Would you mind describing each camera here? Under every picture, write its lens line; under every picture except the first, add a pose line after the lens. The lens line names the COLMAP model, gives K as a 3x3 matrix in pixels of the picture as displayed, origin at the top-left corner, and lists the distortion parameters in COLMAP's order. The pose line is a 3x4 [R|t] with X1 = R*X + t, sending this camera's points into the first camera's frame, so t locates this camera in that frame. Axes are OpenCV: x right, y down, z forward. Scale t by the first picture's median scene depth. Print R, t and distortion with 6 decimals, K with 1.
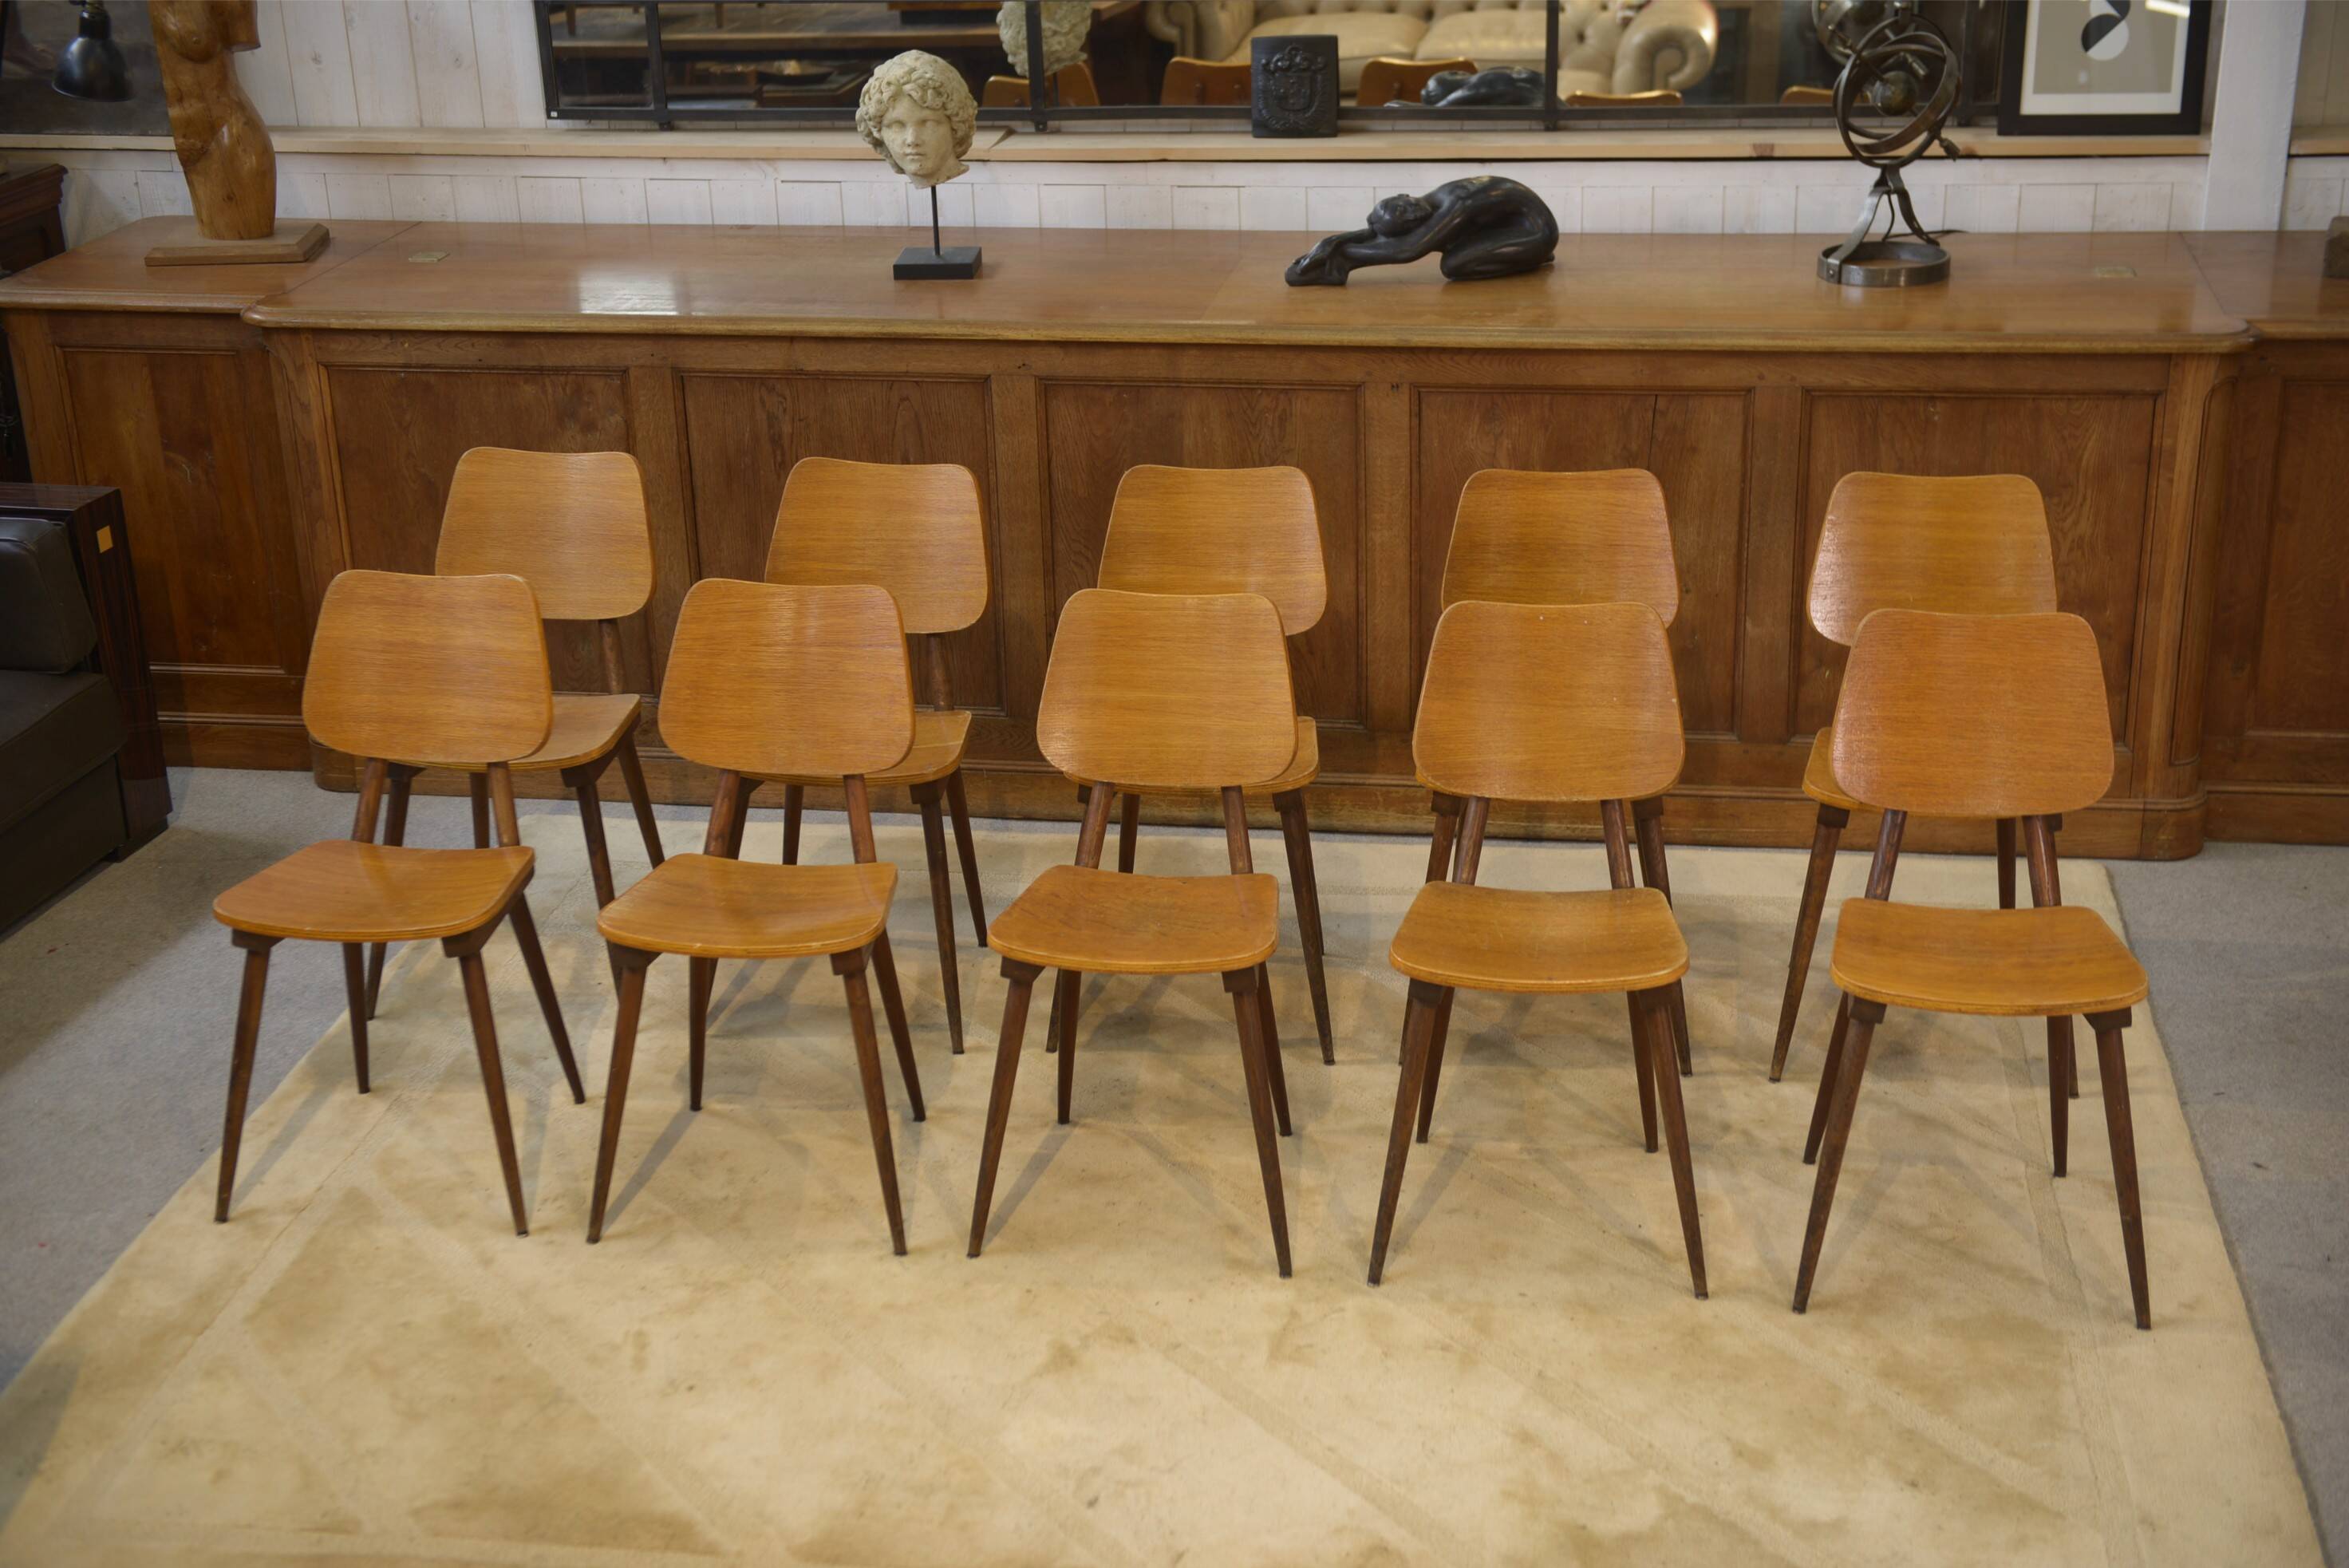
lens RADIAL K [[3178.3, 0, 1161.7], [0, 3178.3, 786.3], [0, 0, 1]] dist [0.122376, 0.000000]
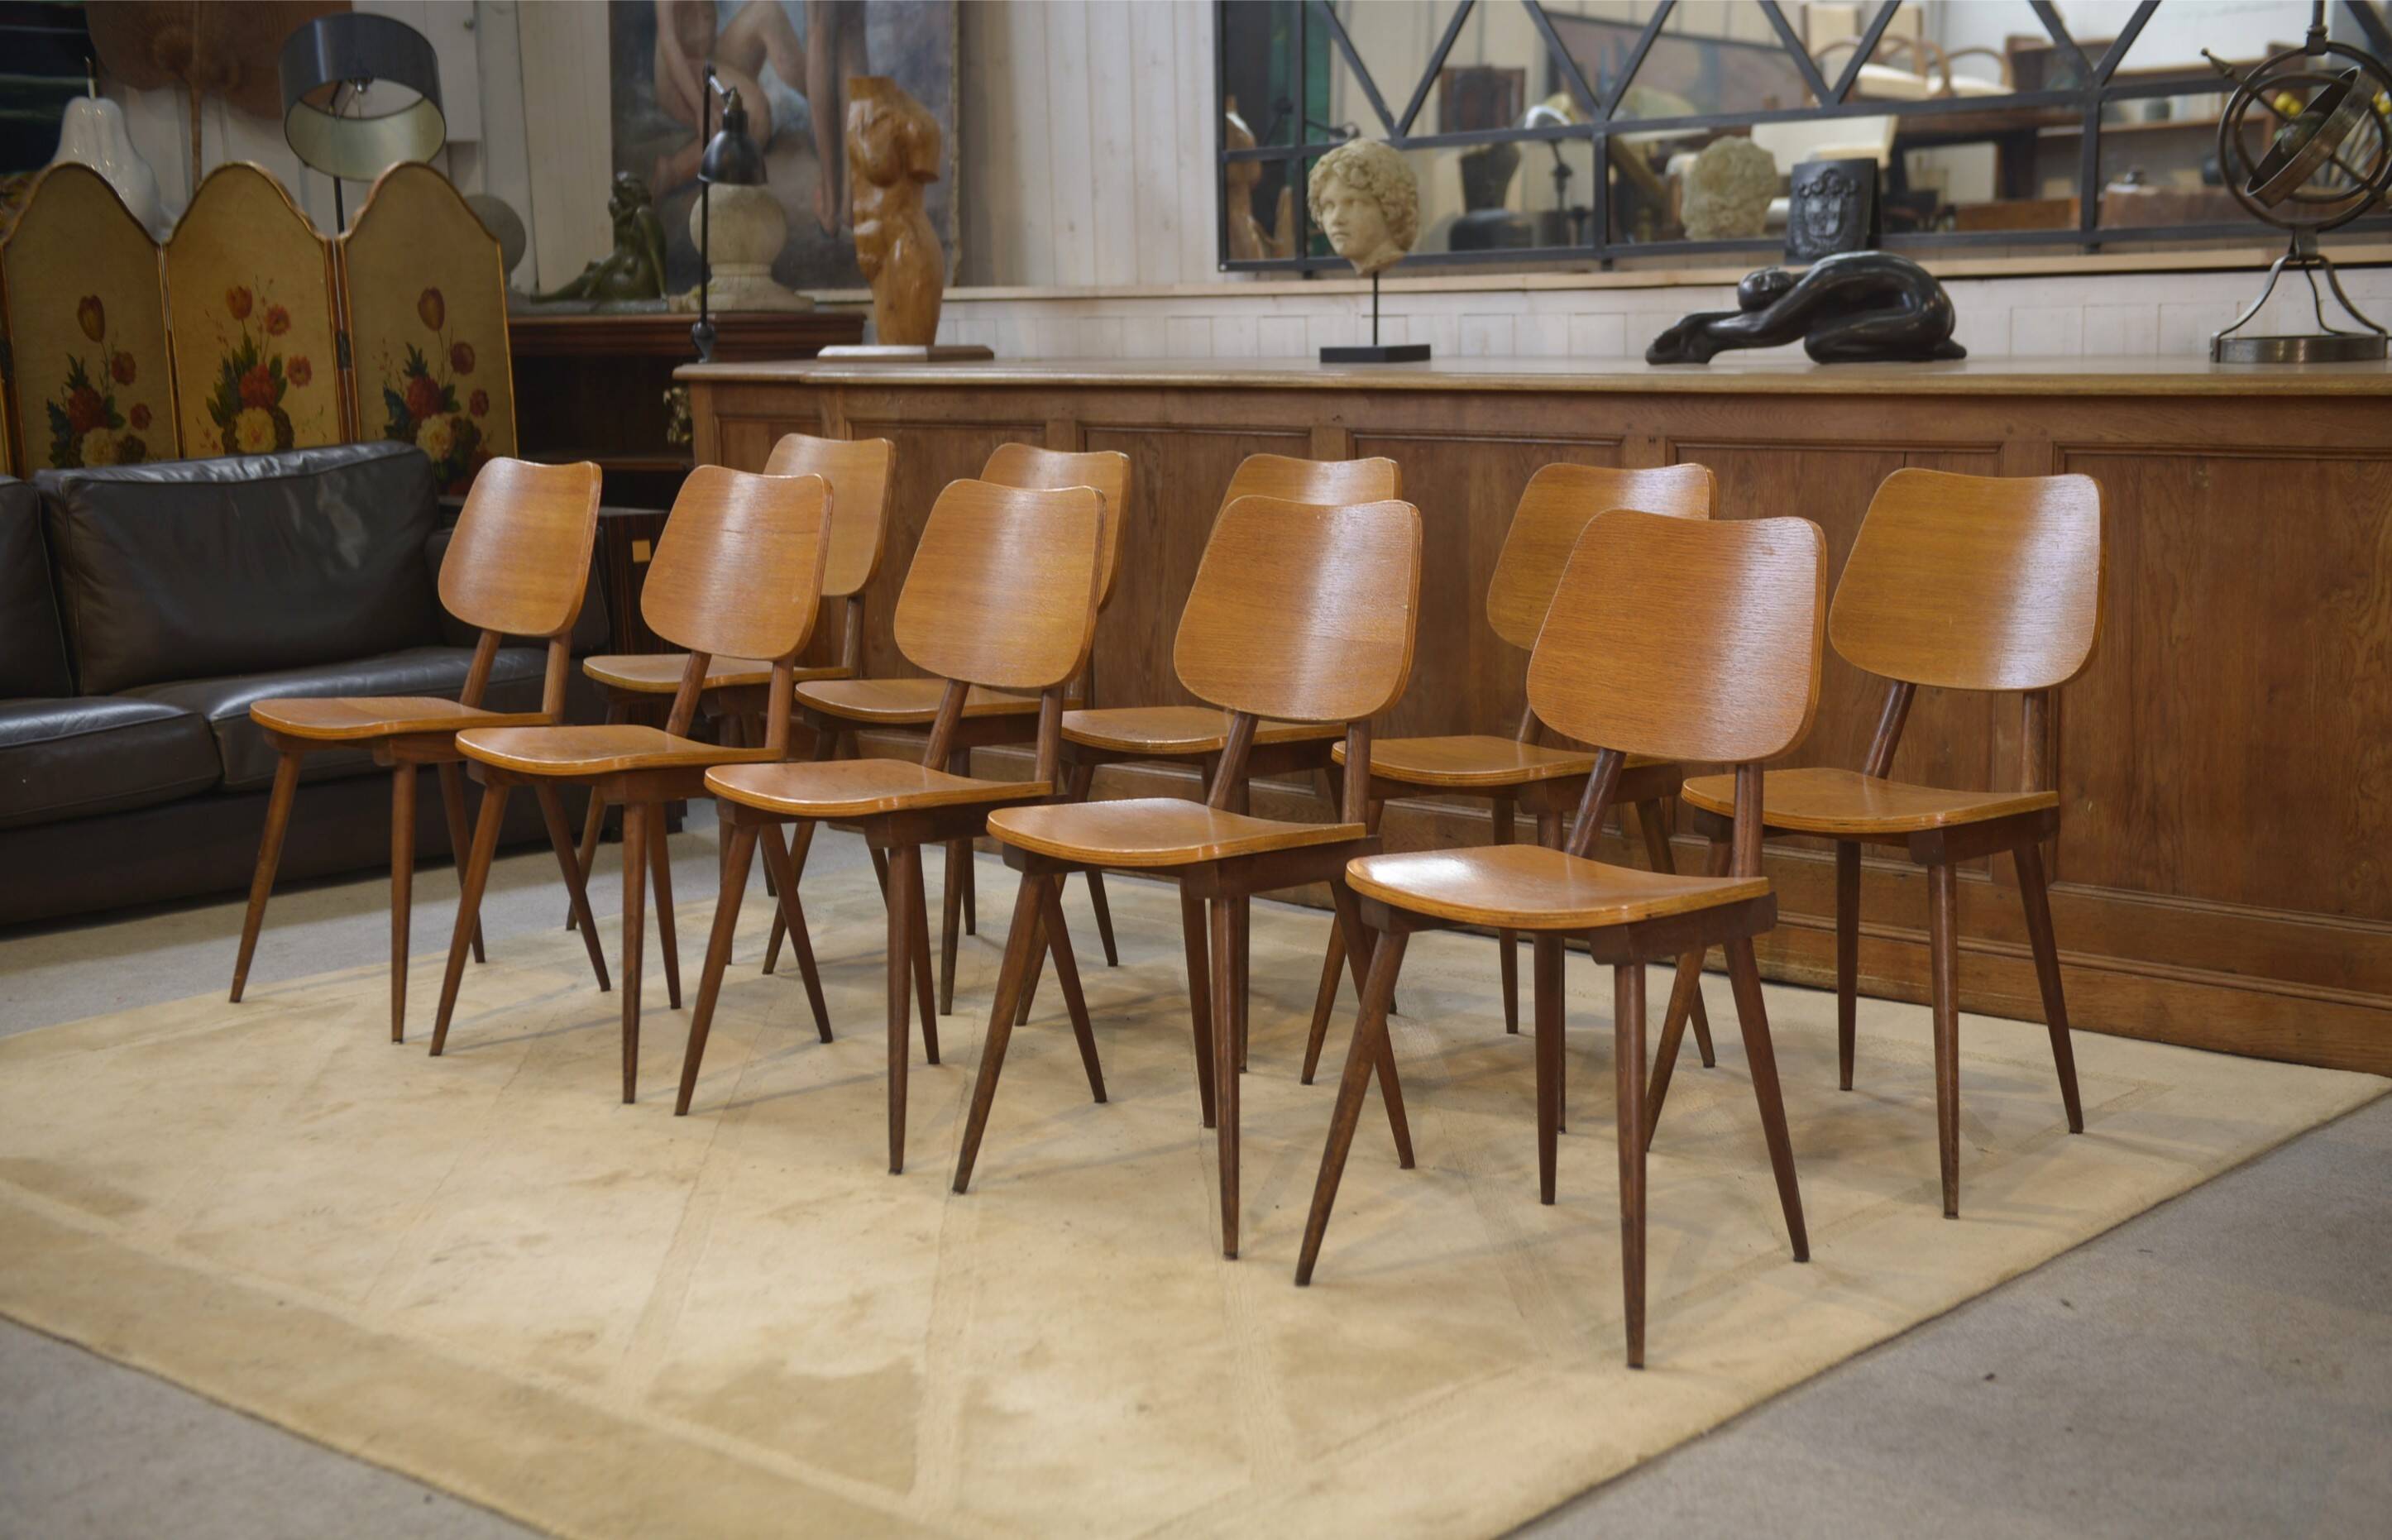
lens RADIAL K [[3154.8, 0, 1221.6], [0, 3154.8, 818.6], [0, 0, 1]] dist [0.120178, 0.000000]
pose [[0.828907, 0.102806, -0.549858, 0.469504], [-0.206820, 0.969638, -0.130489, 0.119346], [0.519748, 0.221885, 0.825002, 0.214419]]
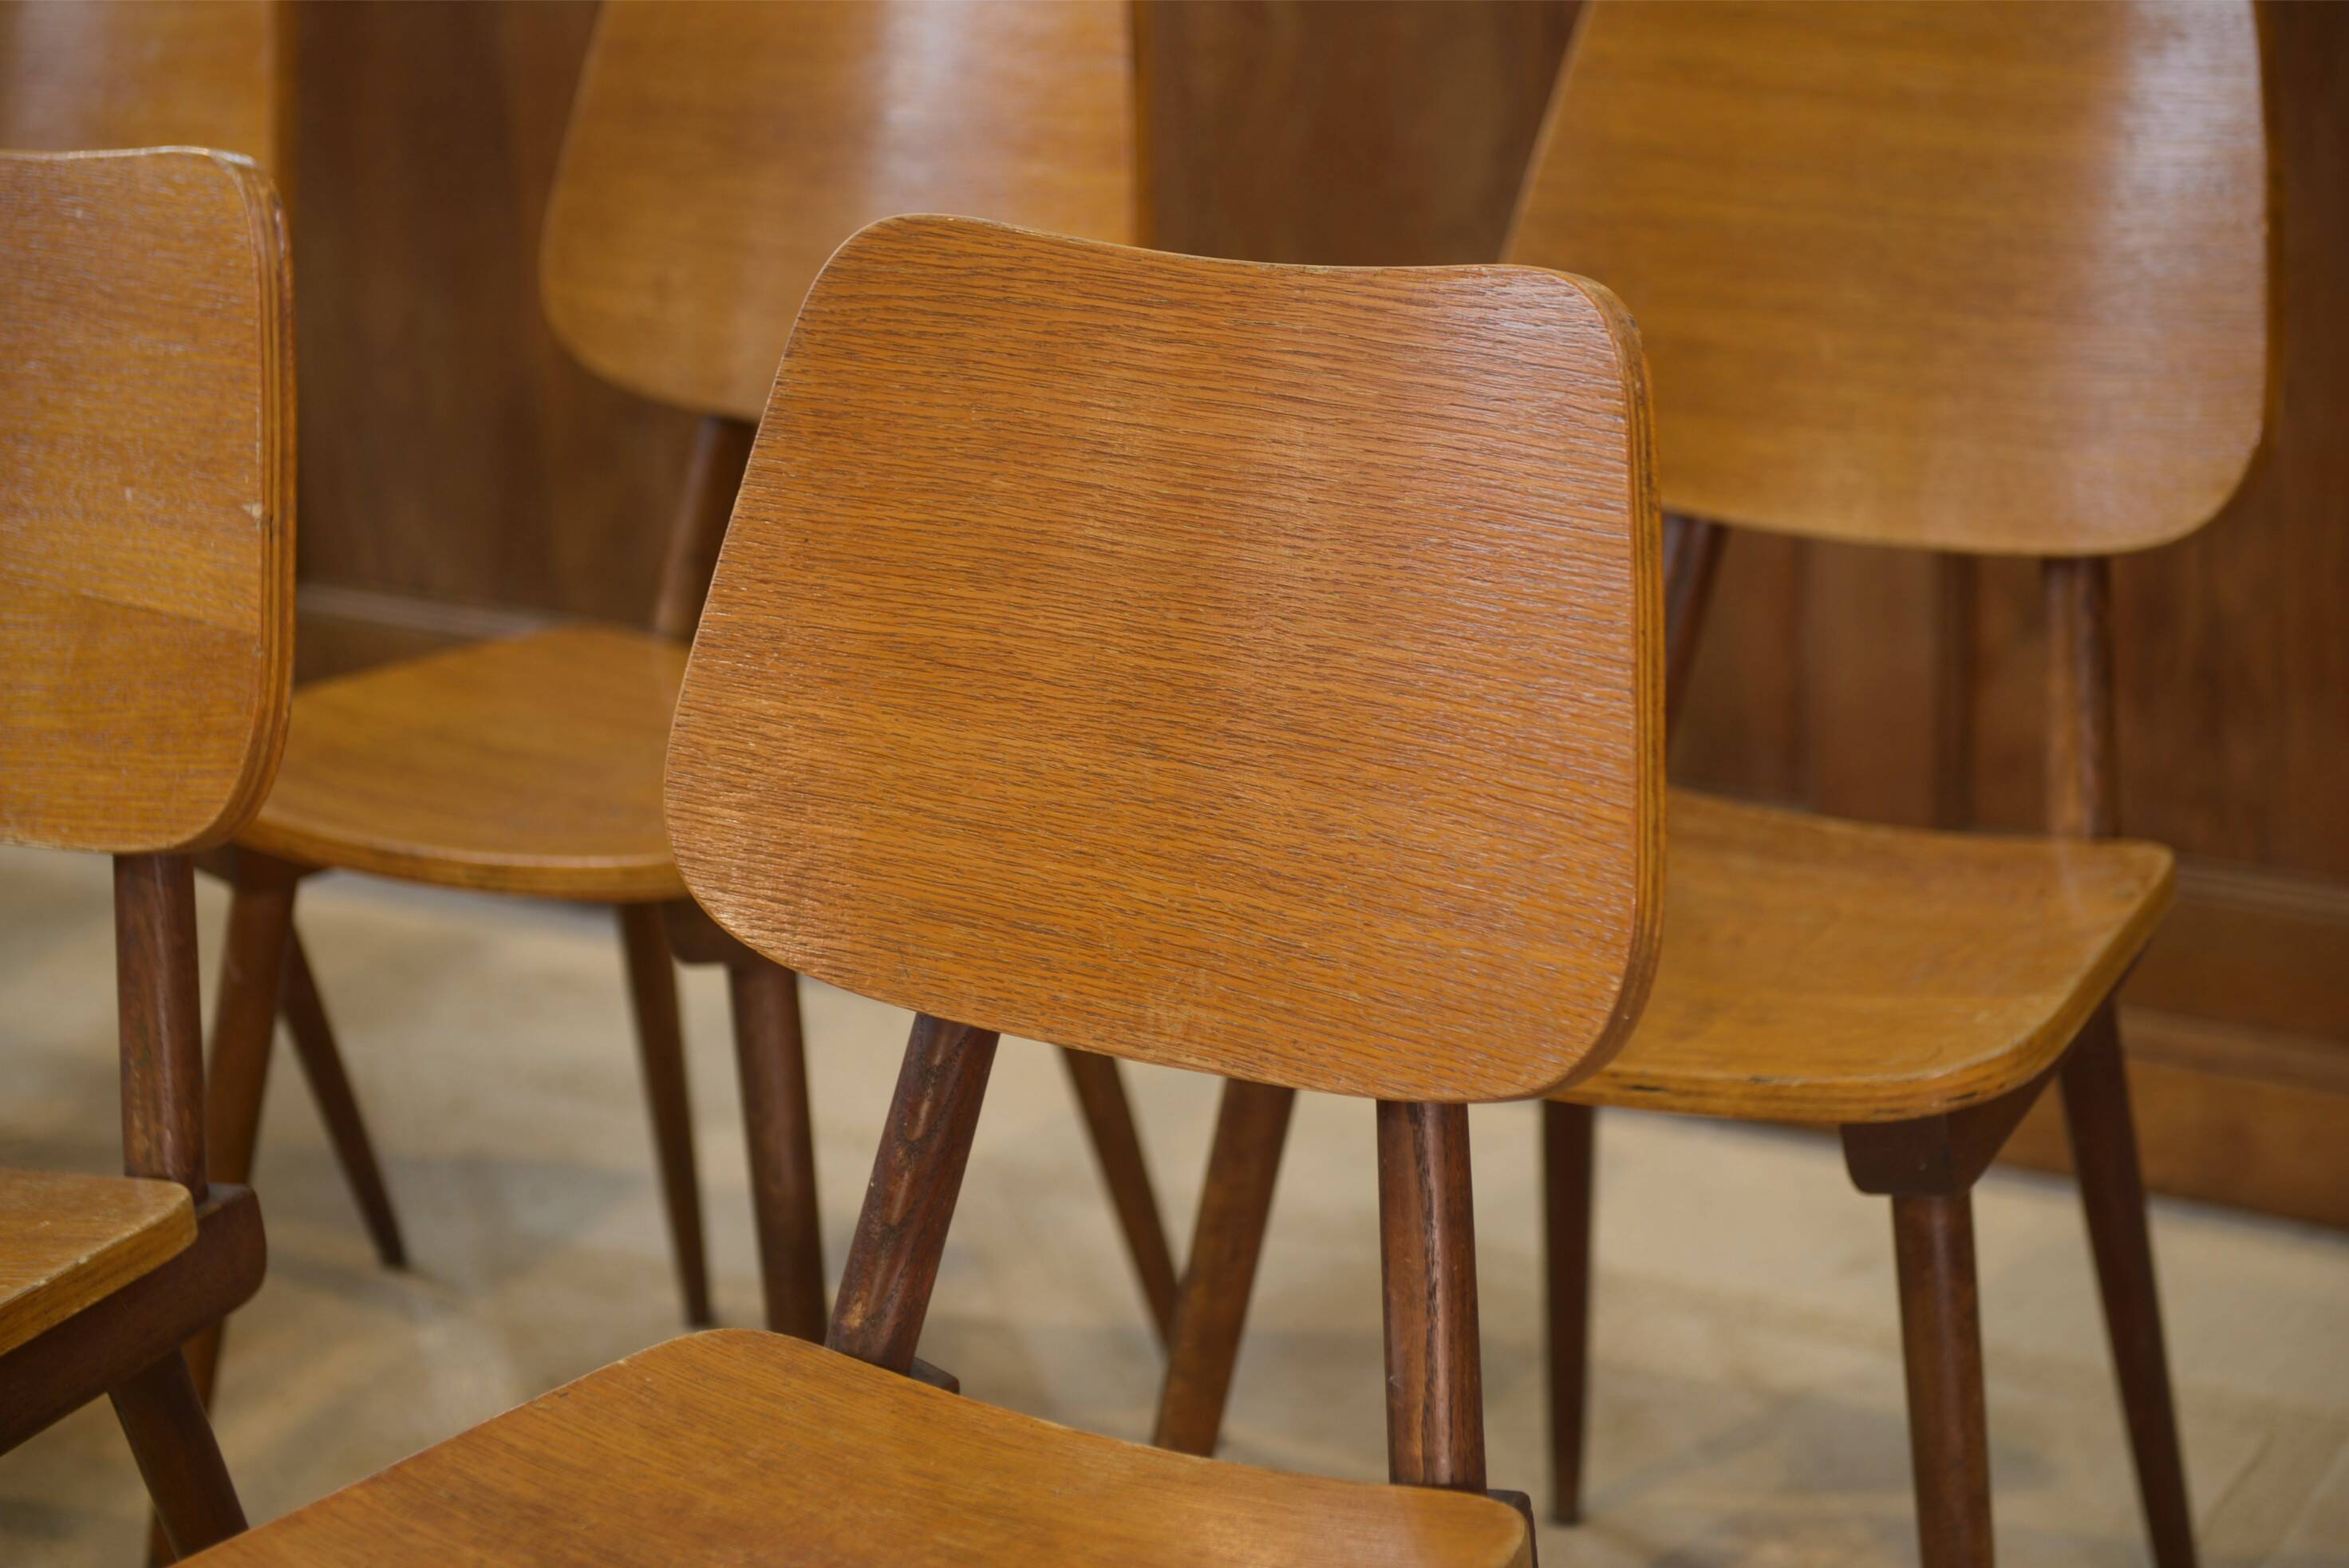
lens RADIAL K [[4461.8, 0, 1181.2], [0, 4461.8, 780.0], [0, 0, 1]] dist [0.093697, 0.000000]
pose [[0.927798, 0.106753, -0.357485, 0.291721], [-0.116857, 0.993126, -0.006715, -0.008455], [0.354310, 0.048005, 0.933895, 0.526236]]
